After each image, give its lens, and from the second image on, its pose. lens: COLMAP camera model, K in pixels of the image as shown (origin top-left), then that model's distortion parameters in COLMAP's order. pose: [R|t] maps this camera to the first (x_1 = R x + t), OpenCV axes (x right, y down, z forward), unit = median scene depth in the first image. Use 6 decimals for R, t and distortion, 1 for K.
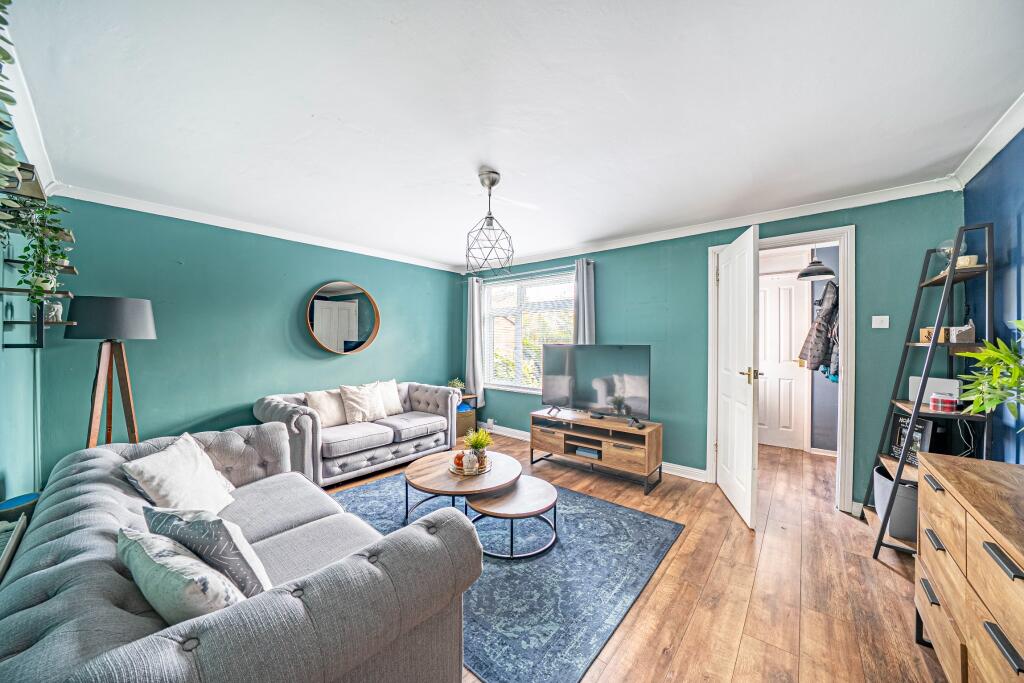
lens RADIAL K [[353.4, 0, 510.2], [0, 353.4, 339.7], [0, 0, 1]] dist [-0.021156, 0.001625]
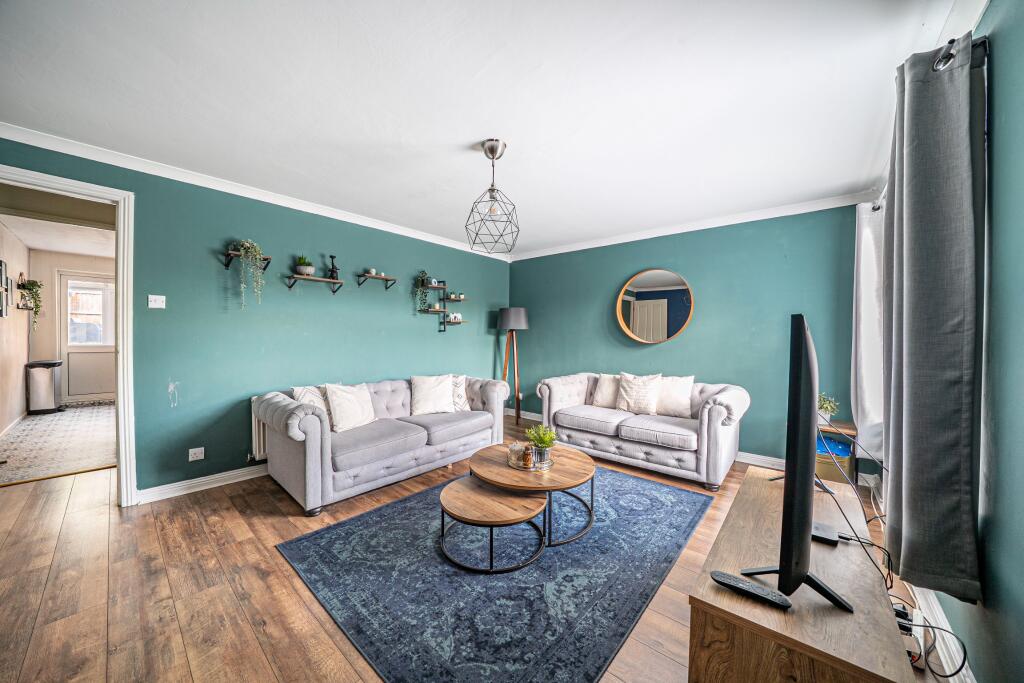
lens RADIAL K [[353.4, 0, 510.2], [0, 353.4, 339.7], [0, 0, 1]] dist [-0.021156, 0.001625]
pose [[-0.014433, 0.004596, -0.999885, 0.725599], [-0.002818, 0.999985, 0.004637, 0.038533], [0.999892, 0.002884, -0.014420, 0.875449]]
